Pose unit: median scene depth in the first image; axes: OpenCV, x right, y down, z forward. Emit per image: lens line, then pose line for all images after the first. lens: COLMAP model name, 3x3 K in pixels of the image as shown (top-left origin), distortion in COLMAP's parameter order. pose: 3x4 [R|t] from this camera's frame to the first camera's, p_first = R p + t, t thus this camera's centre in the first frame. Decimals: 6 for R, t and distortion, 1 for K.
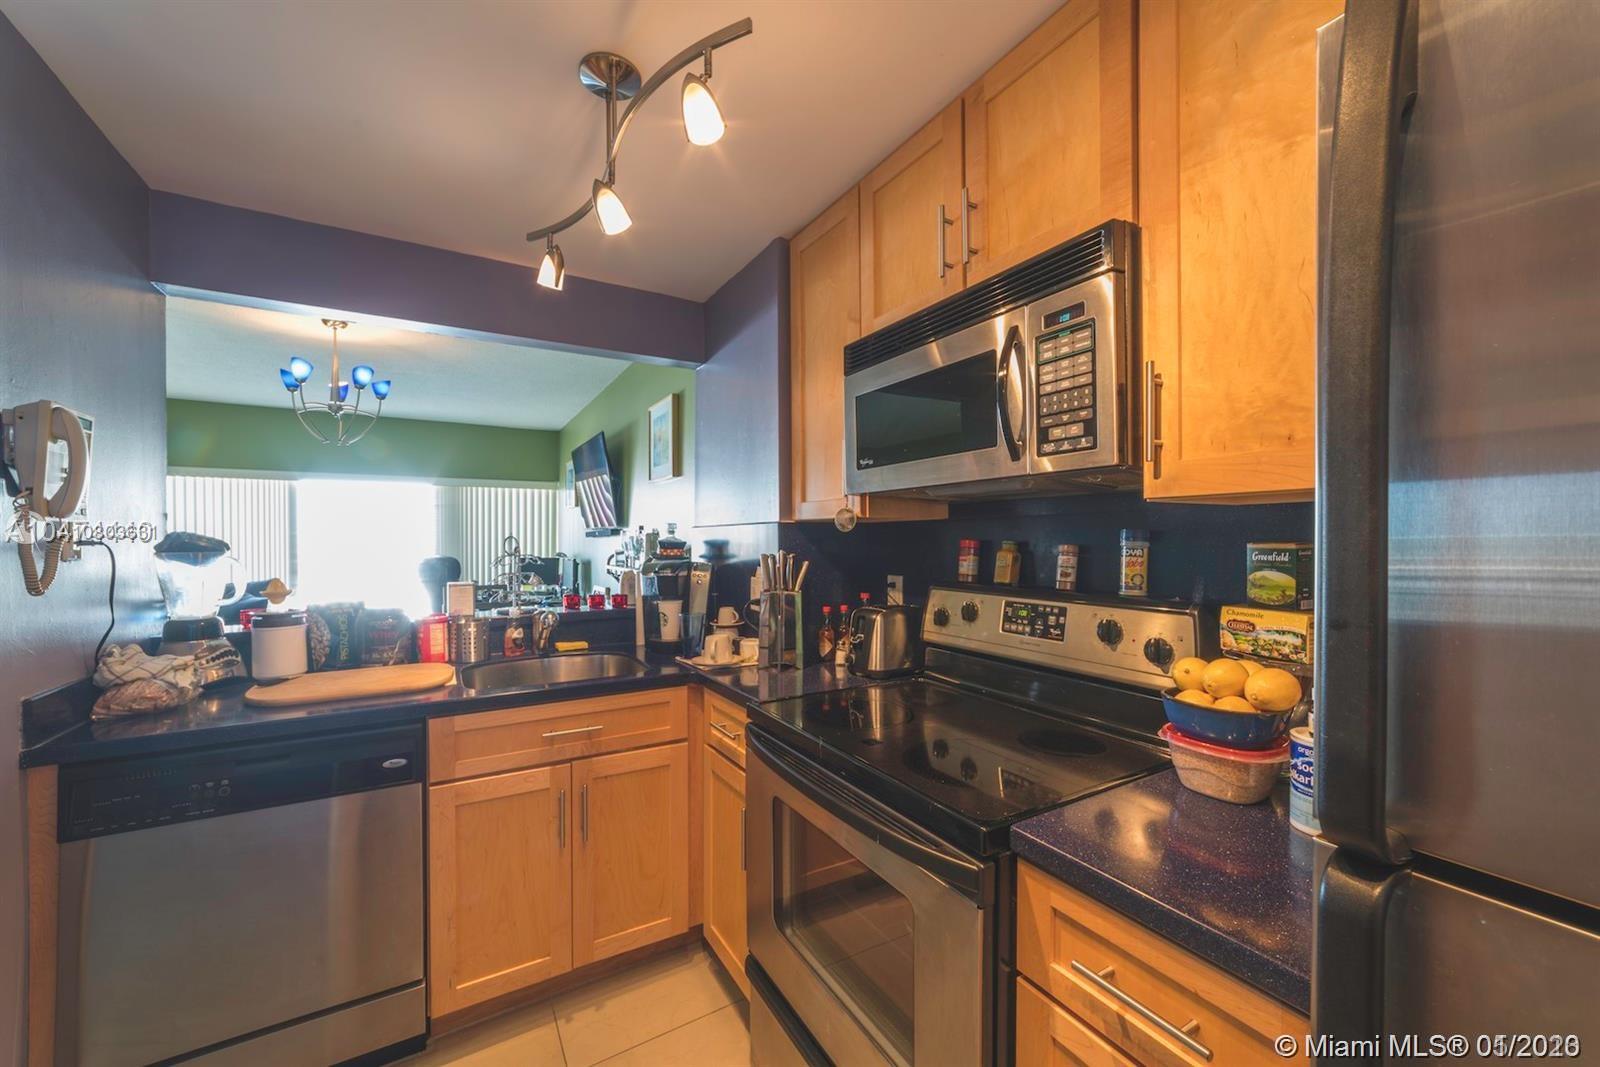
lens RADIAL K [[617.2, 0, 802.5], [0, 617.2, 539.2], [0, 0, 1]] dist [-0.001538, 0.000182]
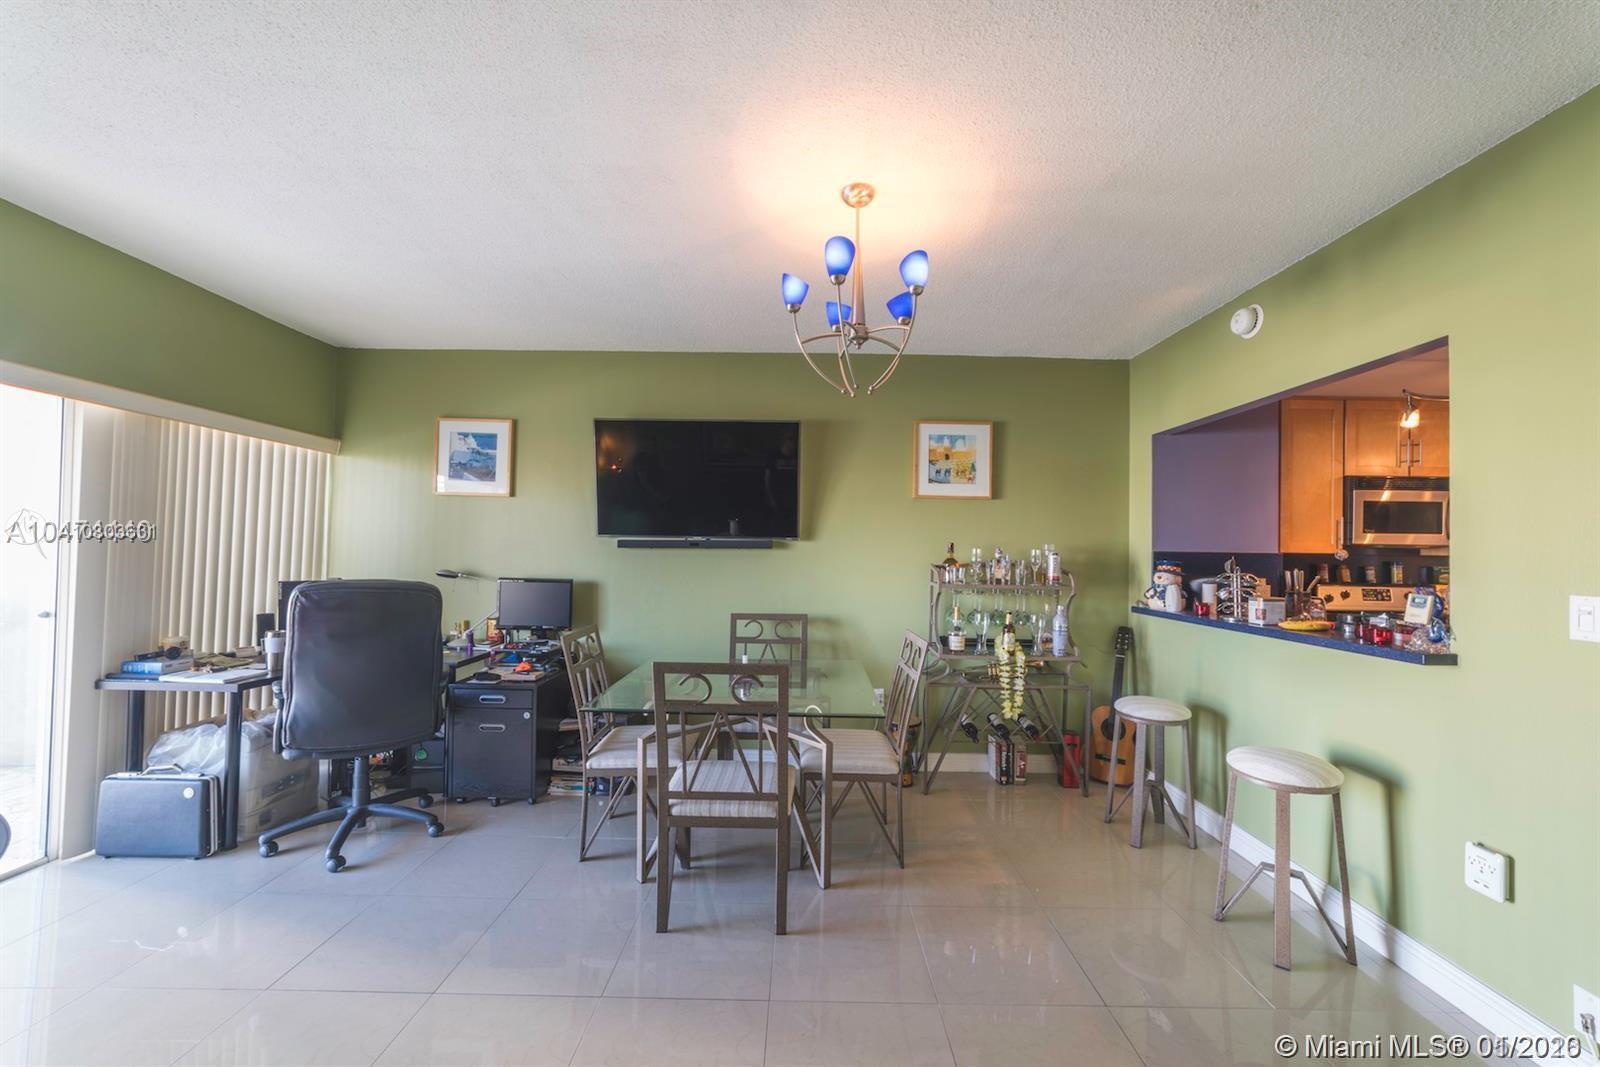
lens RADIAL K [[608.9, 0, 806.9], [0, 608.9, 535.8], [0, 0, 1]] dist [-0.000747, -0.000011]
pose [[0.509457, 0.041073, 0.859516, -3.956505], [-0.019105, 0.999154, -0.036422, 0.023048], [-0.860284, 0.002134, 0.509810, 2.227723]]
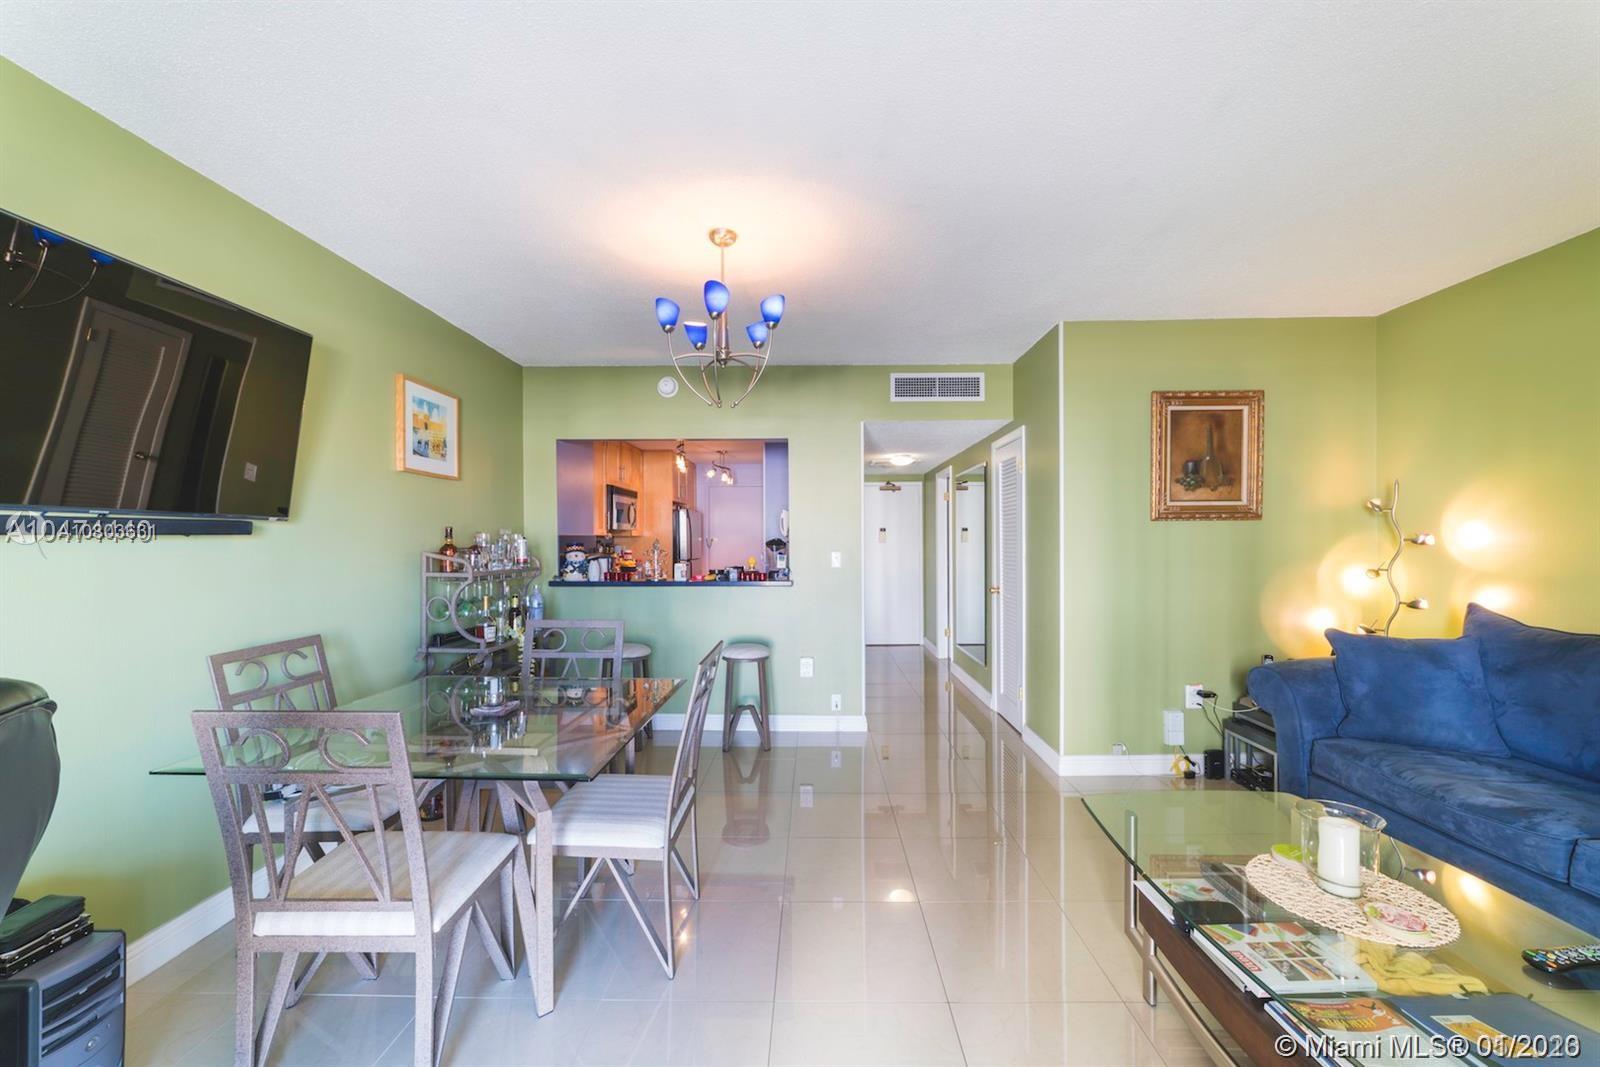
lens RADIAL K [[617.2, 0, 802.5], [0, 617.2, 539.2], [0, 0, 1]] dist [-0.001538, 0.000182]
pose [[-0.844730, 0.008750, 0.535121, -3.750950], [0.007885, 0.999961, -0.003904, 0.009579], [-0.535134, 0.000921, -0.844767, 4.729330]]
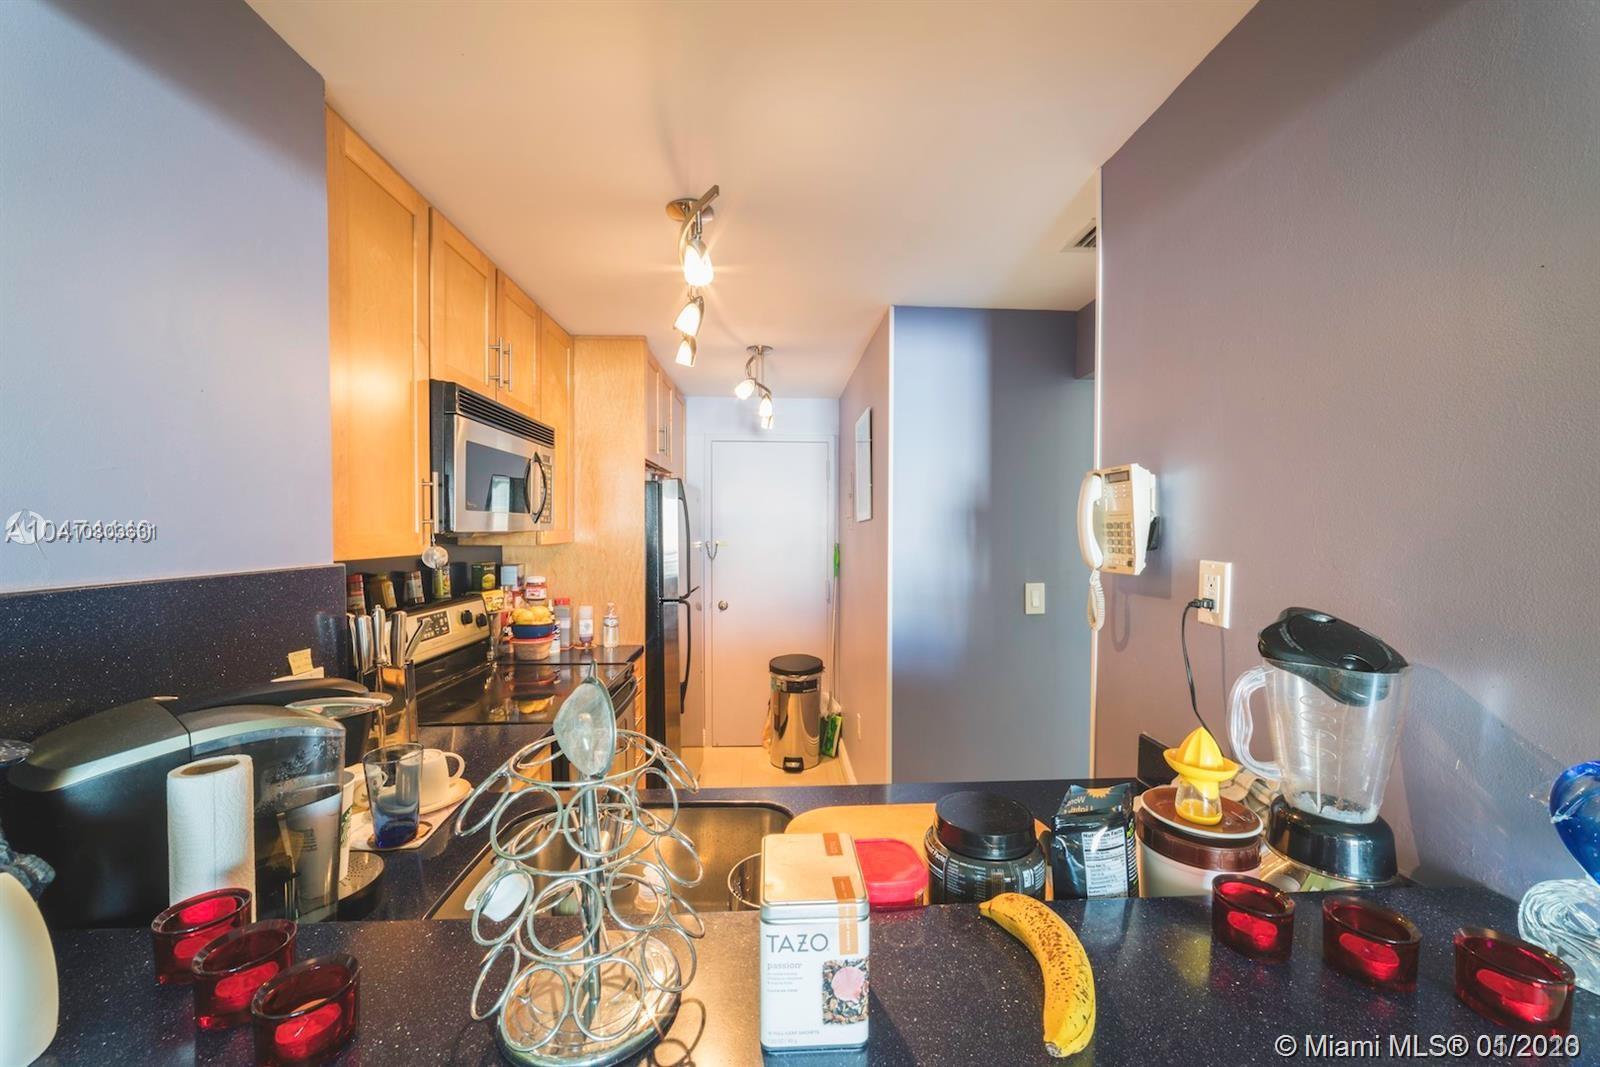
lens RADIAL K [[617.2, 0, 802.5], [0, 617.2, 539.2], [0, 0, 1]] dist [-0.001538, 0.000182]
pose [[-0.882169, -0.004938, 0.470907, -1.275491], [0.002912, 0.999869, 0.015938, -0.106620], [-0.470923, 0.015431, -0.882039, 2.304528]]
